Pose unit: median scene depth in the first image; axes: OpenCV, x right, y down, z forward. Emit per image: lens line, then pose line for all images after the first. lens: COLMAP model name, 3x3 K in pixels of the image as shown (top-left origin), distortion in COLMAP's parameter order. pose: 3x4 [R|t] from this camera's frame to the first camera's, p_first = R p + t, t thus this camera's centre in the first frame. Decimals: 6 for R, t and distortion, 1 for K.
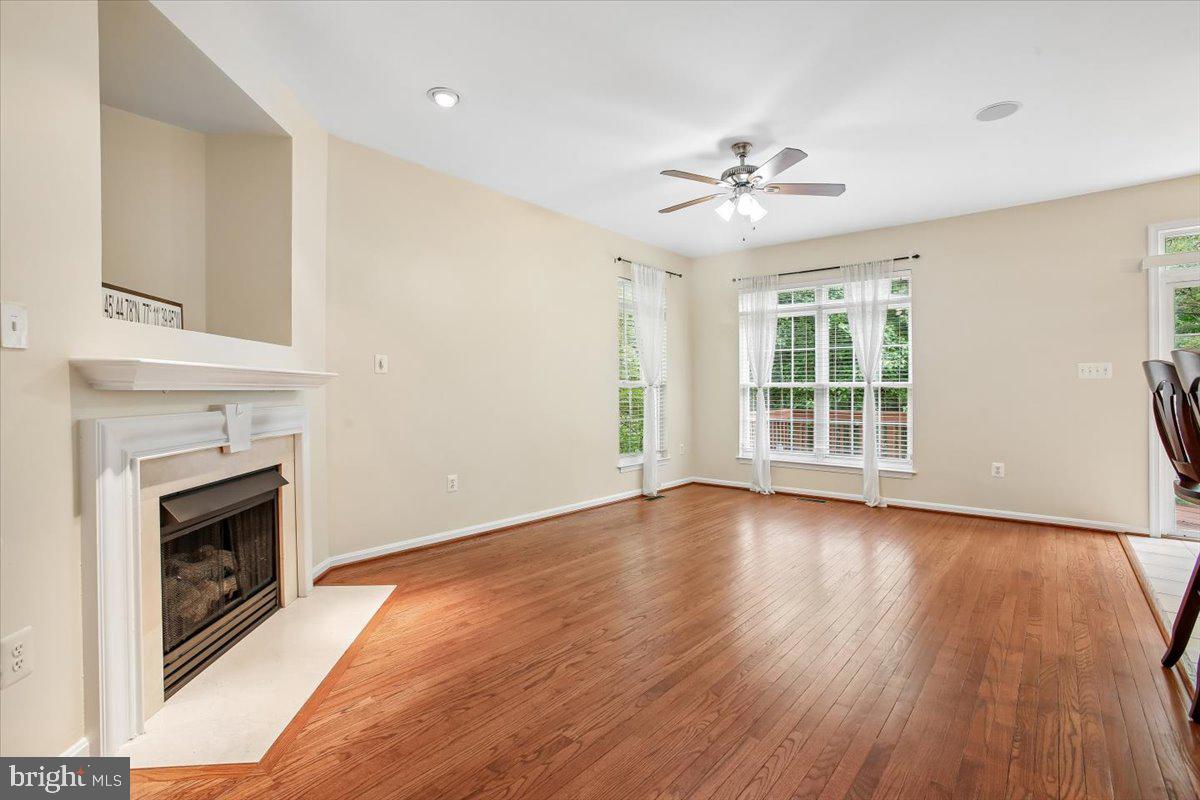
lens RADIAL K [[551.5, 0, 592.9], [0, 551.5, 395.4], [0, 0, 1]] dist [-0.047620, 0.014648]
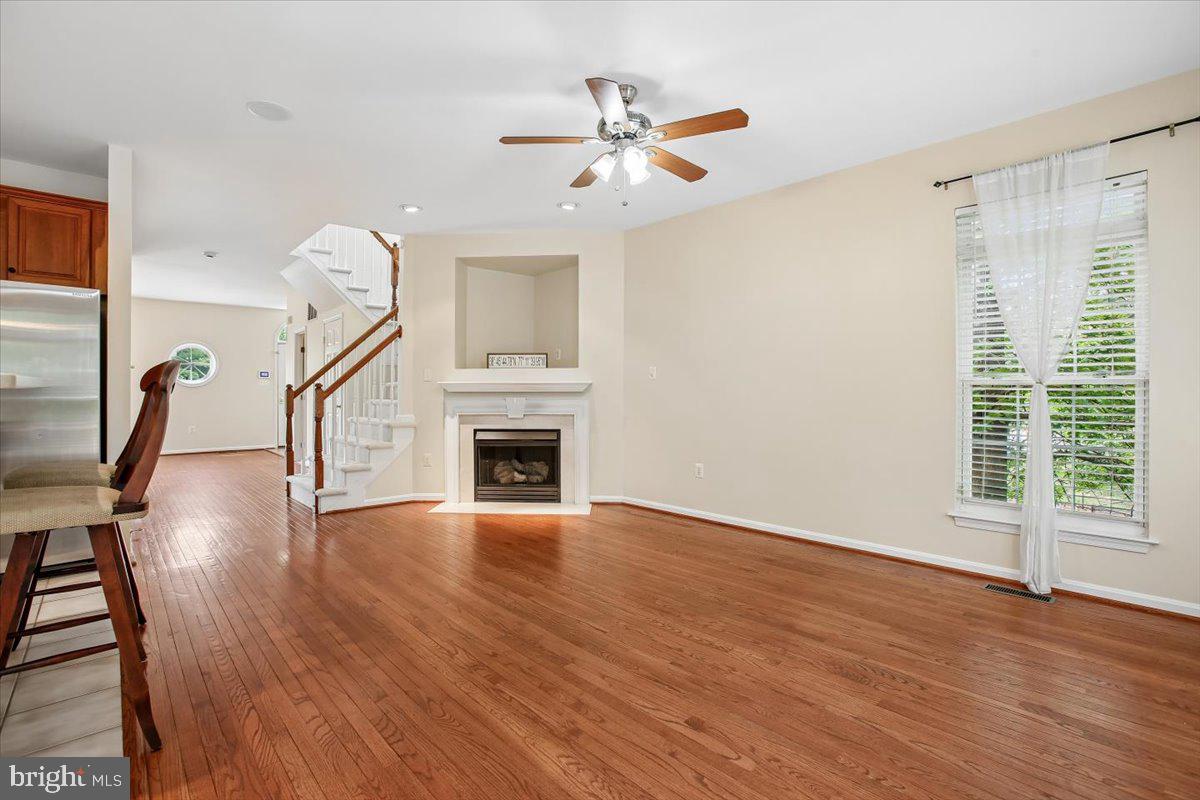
lens RADIAL K [[551.5, 0, 593.0], [0, 551.5, 395.5], [0, 0, 1]] dist [-0.047620, 0.014648]
pose [[-0.136348, 0.010153, -0.990609, 0.939445], [-0.002957, 0.999939, 0.010656, -0.011586], [0.990657, 0.004382, -0.136310, 0.933718]]
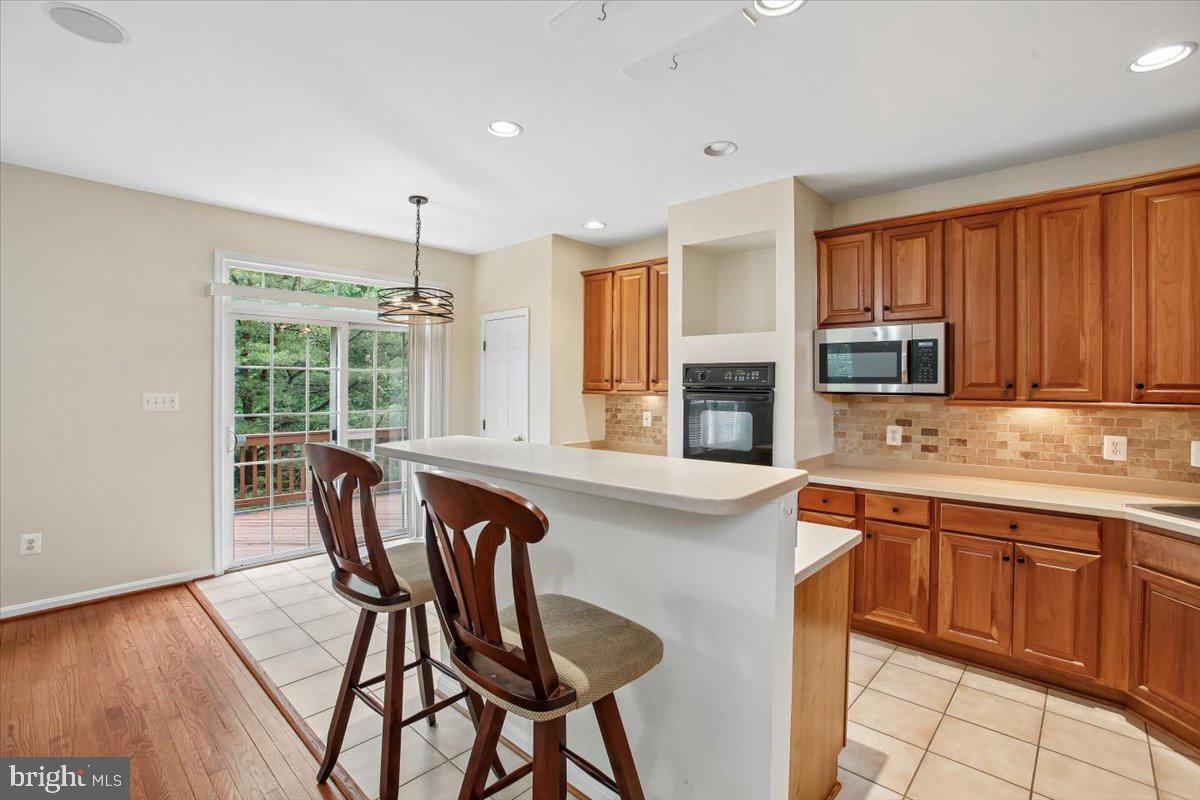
lens RADIAL K [[551.5, 0, 597.3], [0, 551.5, 387.3], [0, 0, 1]] dist [-0.047620, 0.014648]
pose [[0.050501, 0.005643, 0.998708, 0.123856], [-0.006360, 0.999966, -0.005329, -0.077232], [-0.998704, -0.006083, 0.050536, 0.285425]]
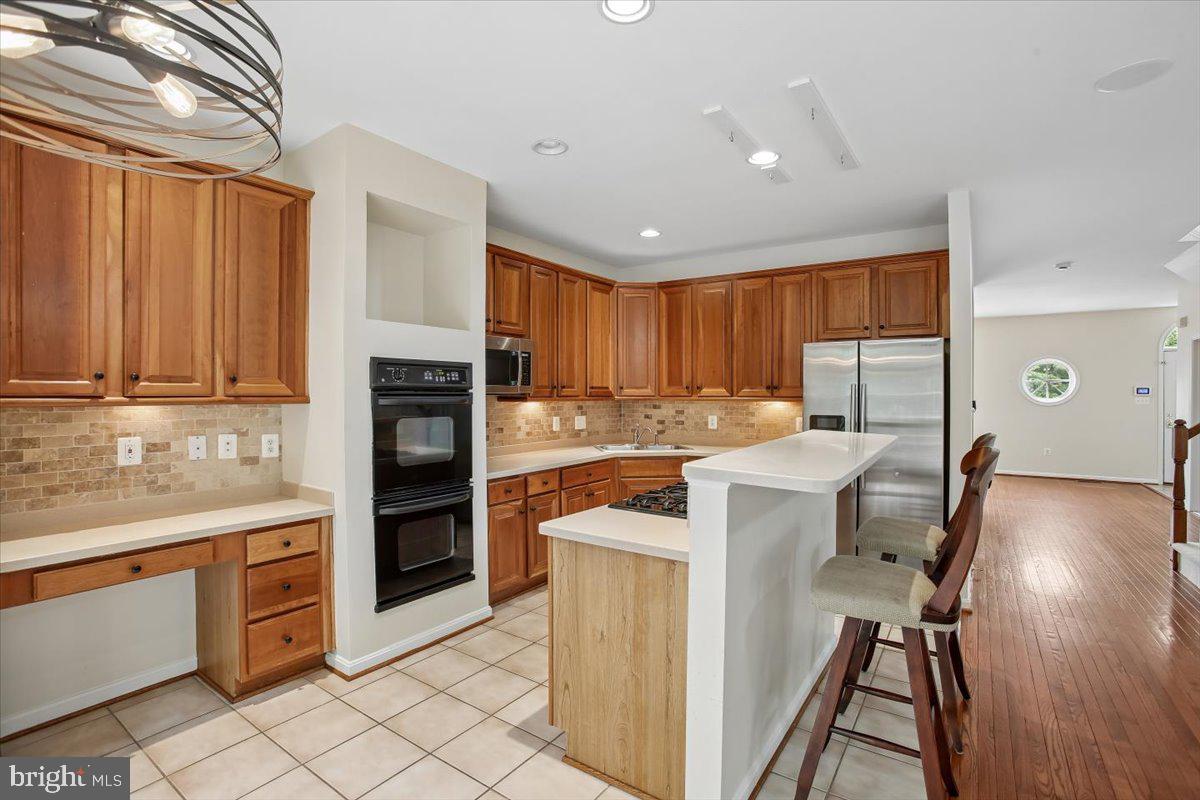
lens RADIAL K [[551.5, 0, 603.8], [0, 551.5, 396.1], [0, 0, 1]] dist [-0.047620, 0.014648]
pose [[-0.995621, 0.003973, -0.093392, 0.847132], [0.002859, 0.999923, 0.012053, -0.082501], [0.093433, 0.011733, -0.995556, 0.877245]]
